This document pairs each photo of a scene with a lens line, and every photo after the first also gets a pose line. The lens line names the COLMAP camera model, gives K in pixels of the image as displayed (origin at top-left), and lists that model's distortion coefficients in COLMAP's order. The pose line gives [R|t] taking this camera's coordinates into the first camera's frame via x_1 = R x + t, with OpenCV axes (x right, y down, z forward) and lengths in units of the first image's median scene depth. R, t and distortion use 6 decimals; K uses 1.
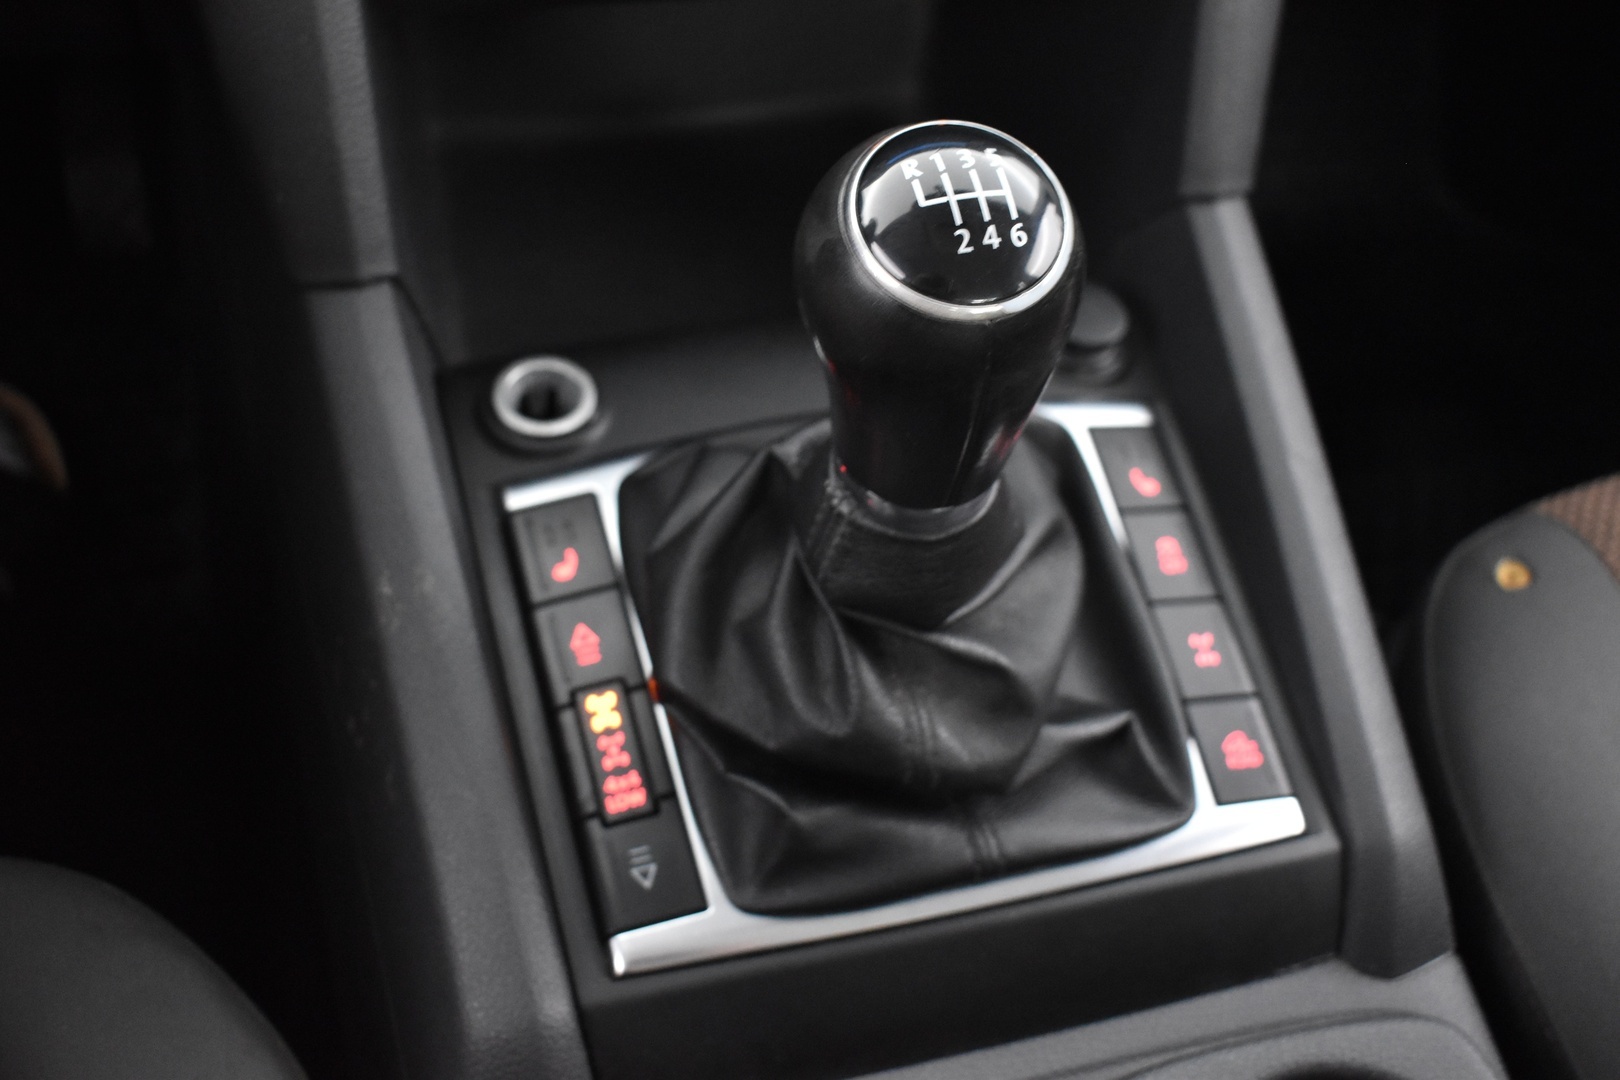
lens RADIAL K [[1727.6, 0, 799.7], [0, 1727.6, 540.0], [0, 0, 1]] dist [-0.088442, 0.000000]
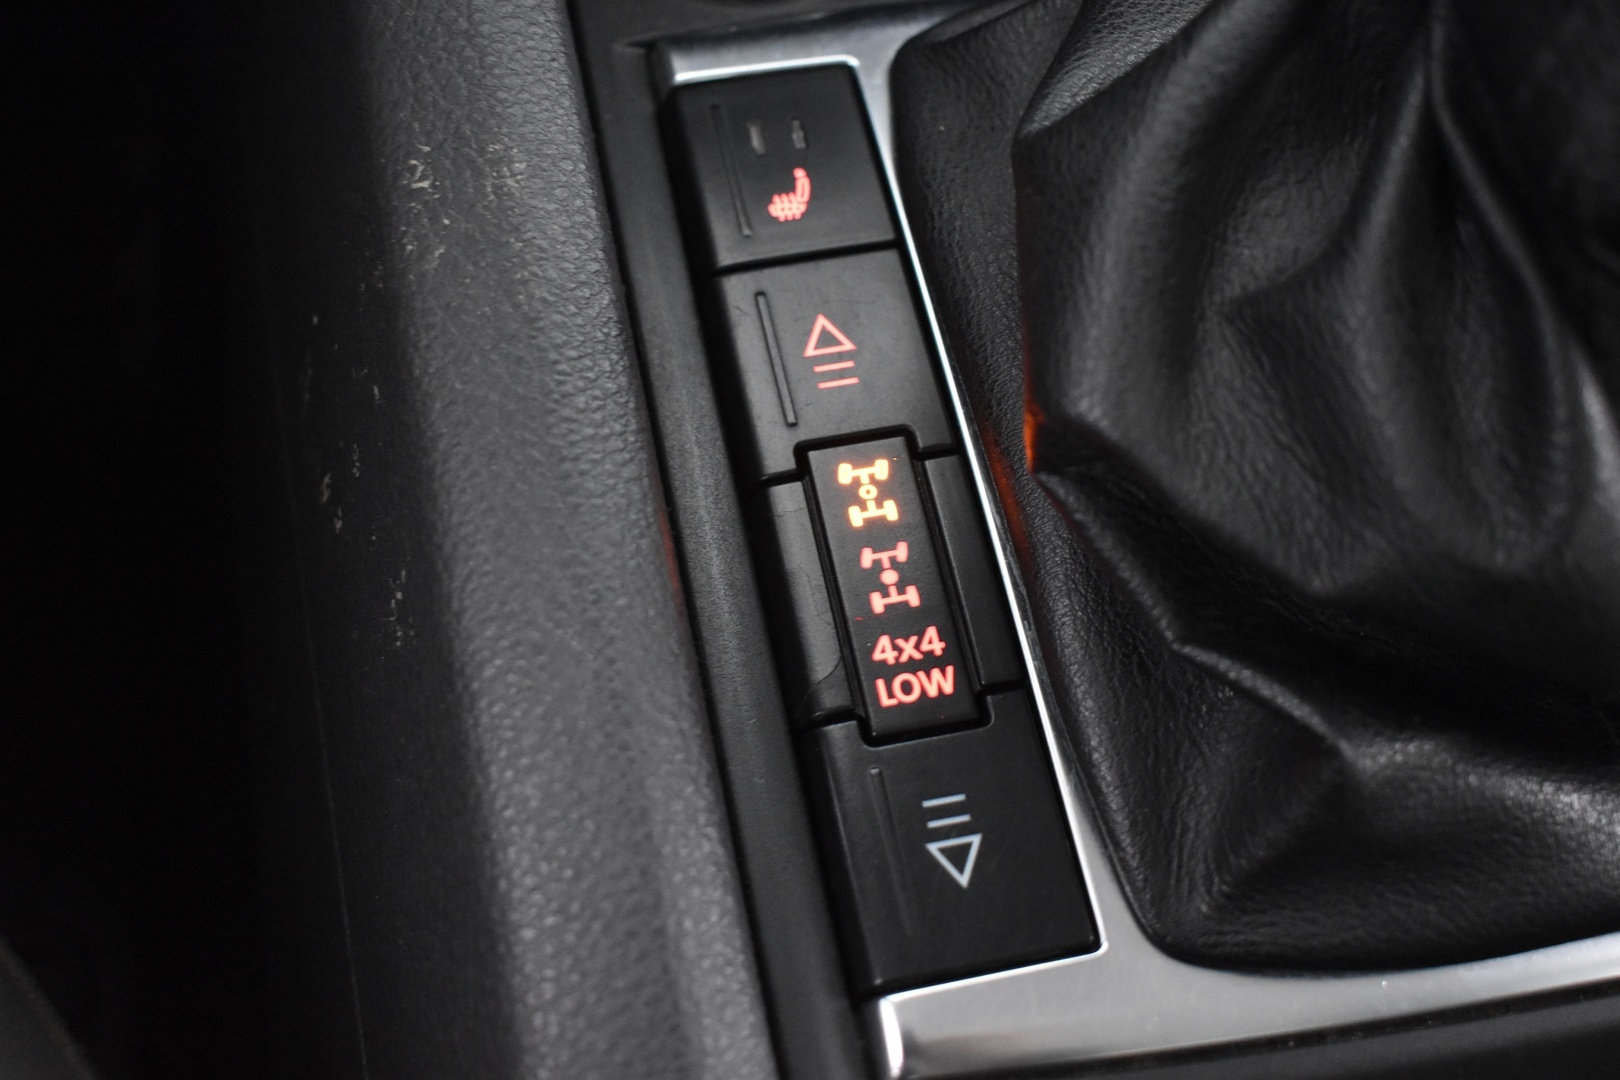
lens RADIAL K [[1727.6, 0, 819.6], [0, 1727.6, 540.1], [0, 0, 1]] dist [-0.088442, 0.000000]
pose [[0.996576, 0.082325, 0.007626, -0.132446], [-0.082635, 0.994770, 0.060027, 0.087203], [-0.002644, -0.060451, 0.998168, 0.546671]]
